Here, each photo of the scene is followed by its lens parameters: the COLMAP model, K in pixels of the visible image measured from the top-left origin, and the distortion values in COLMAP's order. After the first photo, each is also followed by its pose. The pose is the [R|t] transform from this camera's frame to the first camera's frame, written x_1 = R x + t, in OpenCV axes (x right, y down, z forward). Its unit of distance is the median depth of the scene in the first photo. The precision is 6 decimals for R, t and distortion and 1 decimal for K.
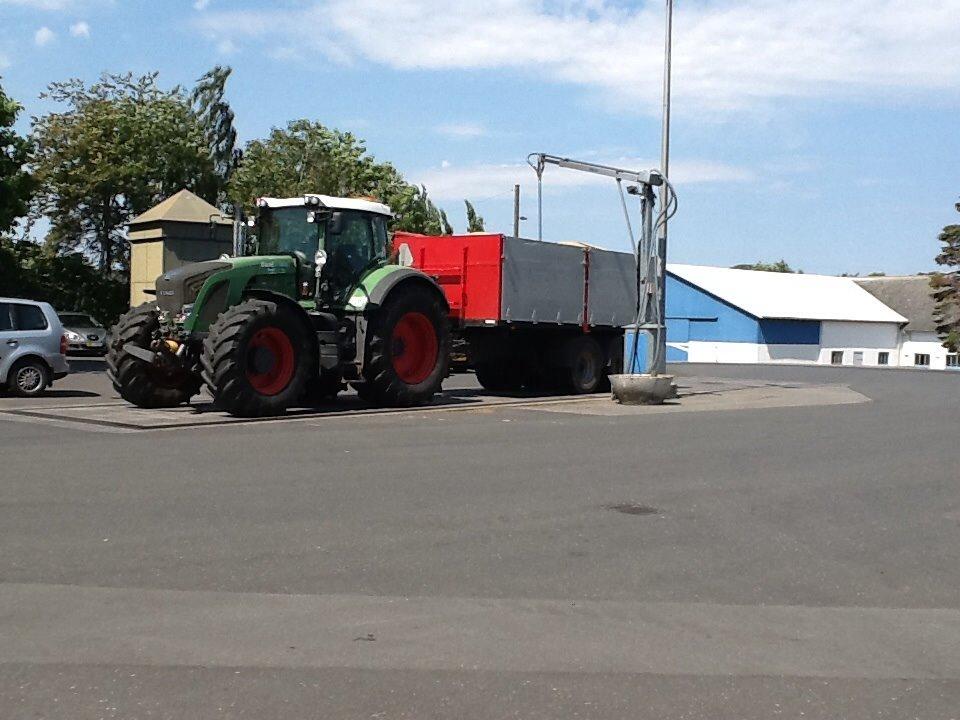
lens RADIAL K [[1156.1, 0, 480.0], [0, 1156.1, 360.0], [0, 0, 1]] dist [-0.026924, -0.018233]
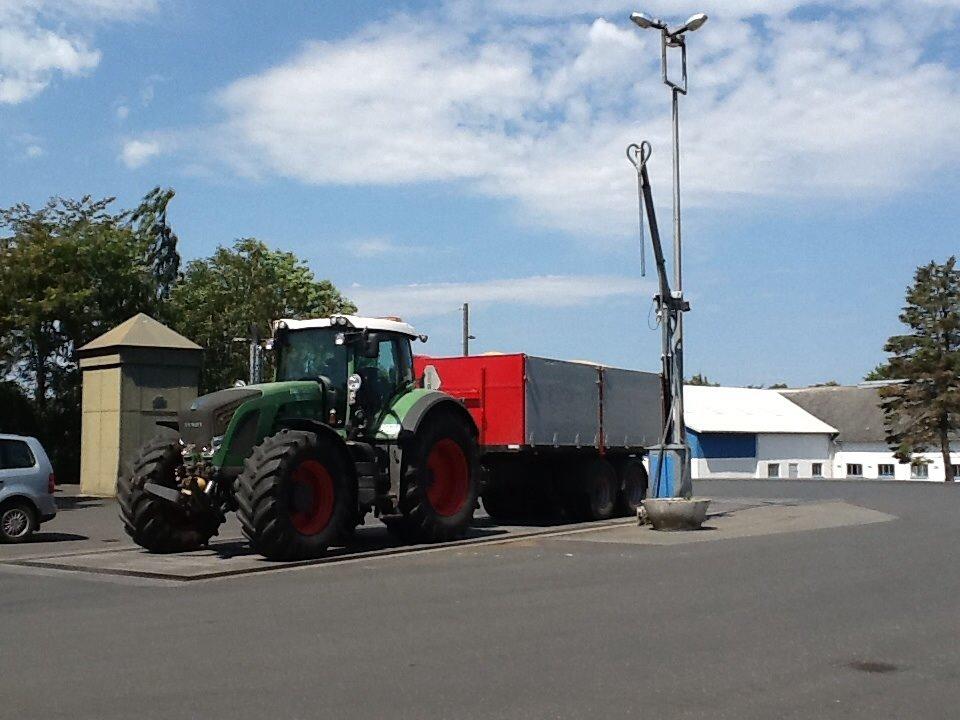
lens RADIAL K [[1156.1, 0, 480.0], [0, 1156.1, 360.0], [0, 0, 1]] dist [-0.026924, -0.018233]
pose [[0.996185, -0.018526, 0.085282, -0.105501], [0.027178, 0.994471, -0.101435, -0.009083], [-0.082931, 0.103366, 0.991180, 0.067033]]
